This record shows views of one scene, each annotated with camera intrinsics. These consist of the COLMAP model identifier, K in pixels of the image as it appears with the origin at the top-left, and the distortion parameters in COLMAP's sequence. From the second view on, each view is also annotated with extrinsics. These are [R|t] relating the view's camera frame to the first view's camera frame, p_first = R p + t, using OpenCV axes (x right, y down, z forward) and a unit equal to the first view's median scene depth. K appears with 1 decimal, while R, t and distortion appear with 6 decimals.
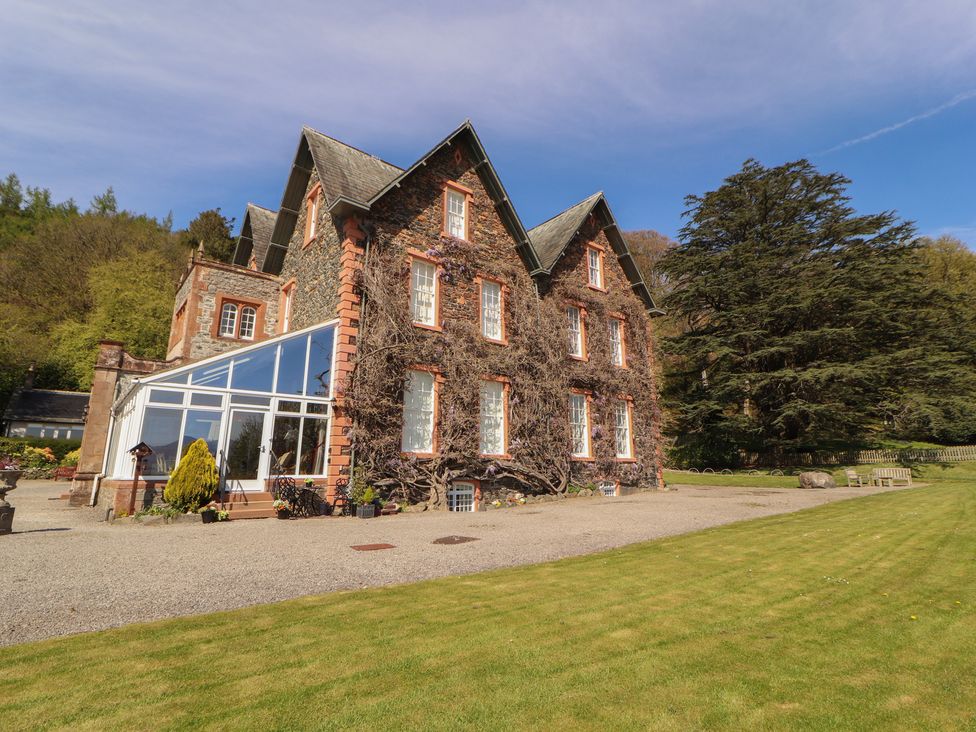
lens RADIAL K [[505.1, 0, 485.7], [0, 505.1, 369.5], [0, 0, 1]] dist [-0.014005, -0.002962]
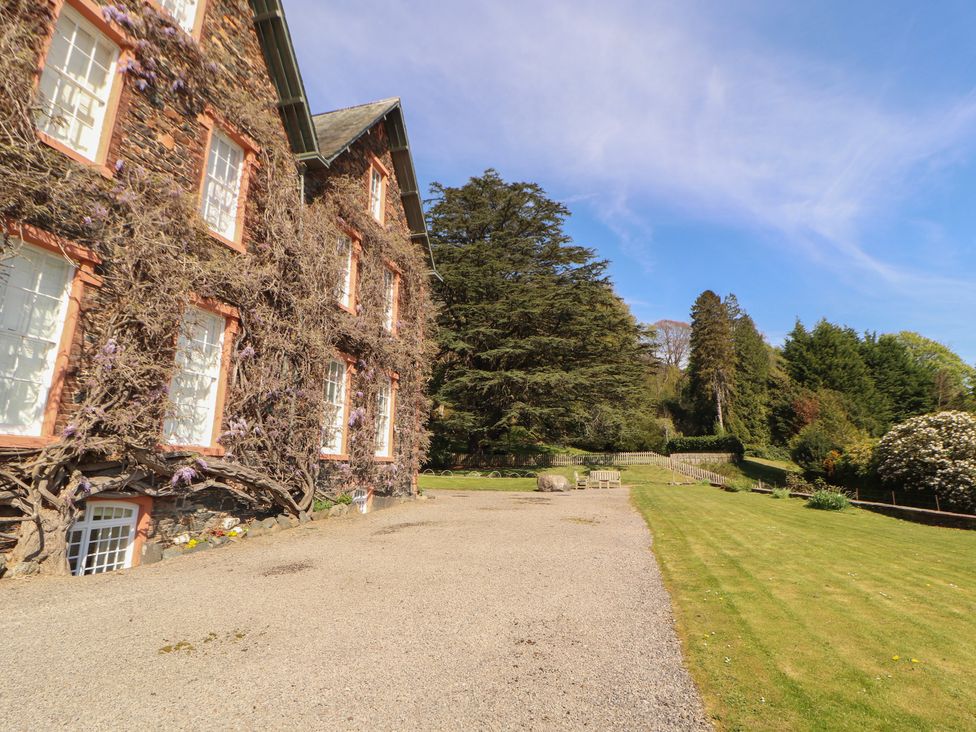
lens RADIAL K [[495.5, 0, 492.3], [0, 495.5, 356.3], [0, 0, 1]] dist [-0.009839, -0.006775]
pose [[0.795699, 0.135646, 0.590307, -0.046941], [-0.120169, 0.990581, -0.065644, 0.068029], [-0.593651, -0.018704, 0.804505, 0.377953]]
